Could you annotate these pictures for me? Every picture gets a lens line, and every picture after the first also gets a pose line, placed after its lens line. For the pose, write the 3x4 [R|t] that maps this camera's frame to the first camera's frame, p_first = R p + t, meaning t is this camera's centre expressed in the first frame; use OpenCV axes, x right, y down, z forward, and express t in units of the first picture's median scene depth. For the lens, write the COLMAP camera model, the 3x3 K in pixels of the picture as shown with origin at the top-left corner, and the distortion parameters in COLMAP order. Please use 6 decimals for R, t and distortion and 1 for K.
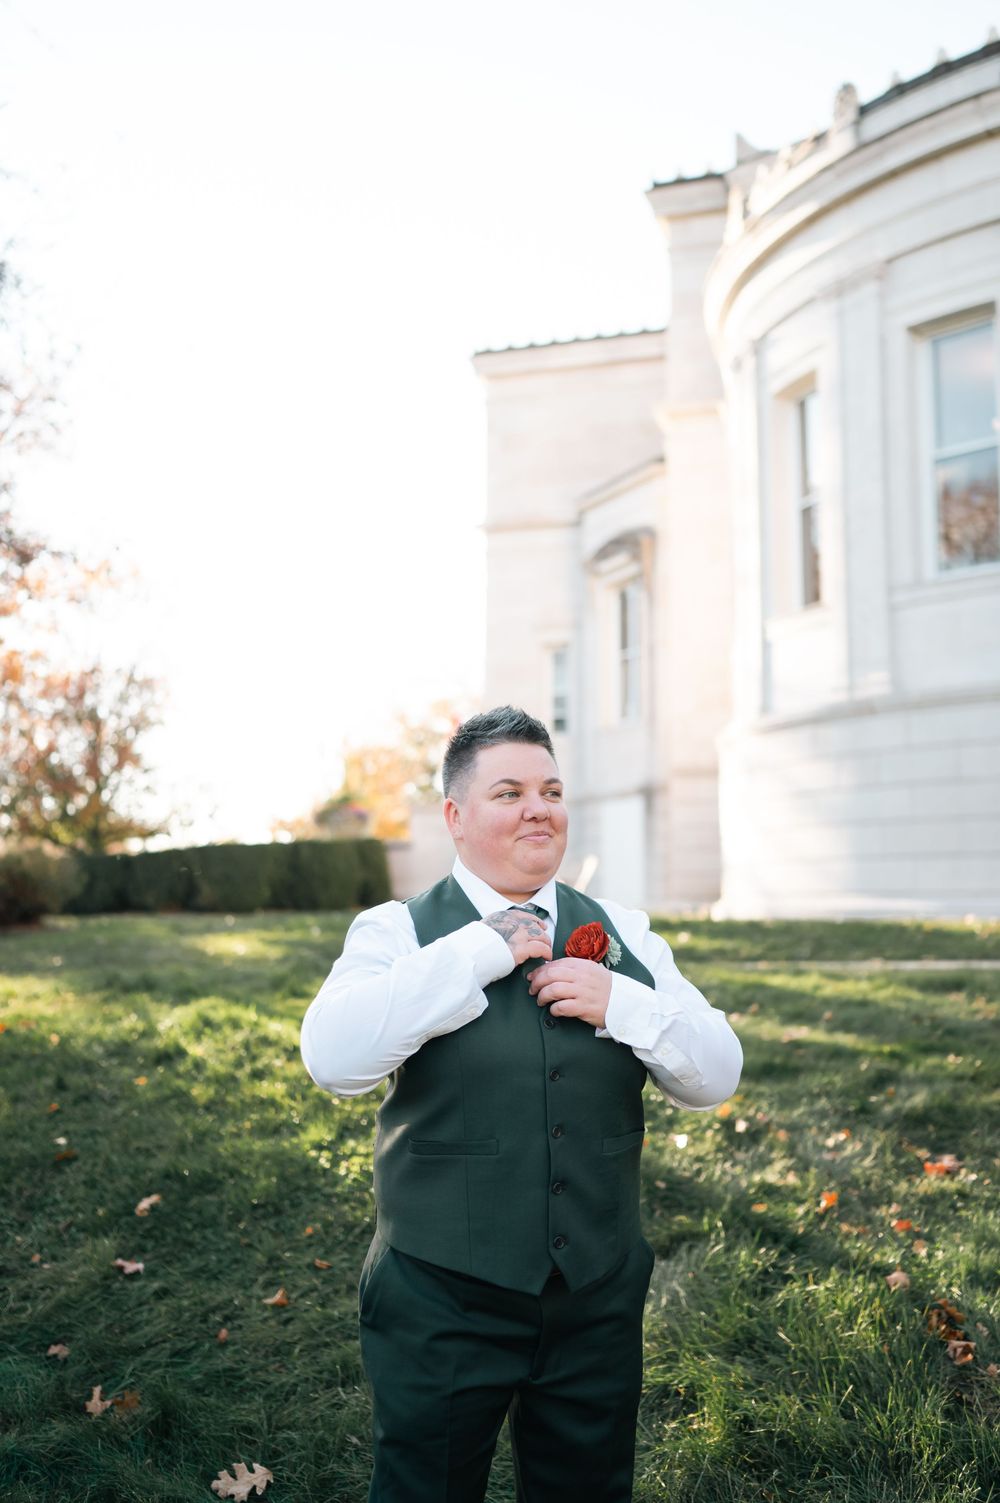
lens RADIAL K [[1421.7, 0, 506.9], [0, 1421.7, 747.5], [0, 0, 1]] dist [-0.004682, 0.020510]
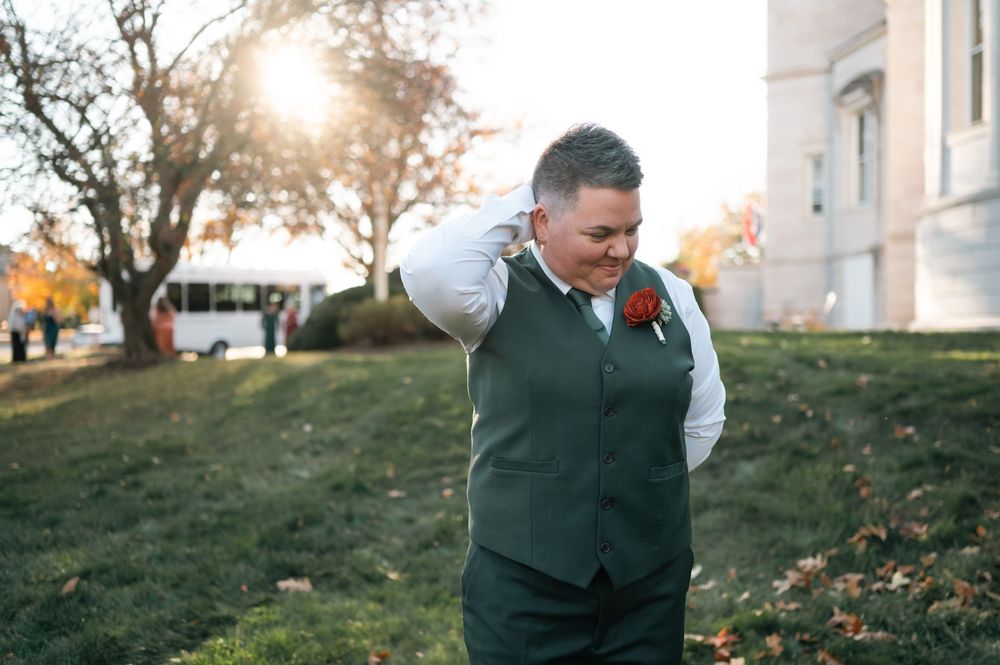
lens RADIAL K [[944.9, 0, 516.5], [0, 944.9, 344.2], [0, 0, 1]] dist [-0.005352, 0.016191]
pose [[0.956804, 0.001898, -0.290729, 0.146378], [0.033473, 0.992610, 0.116641, -0.004292], [0.288802, -0.121334, 0.949669, -0.368133]]
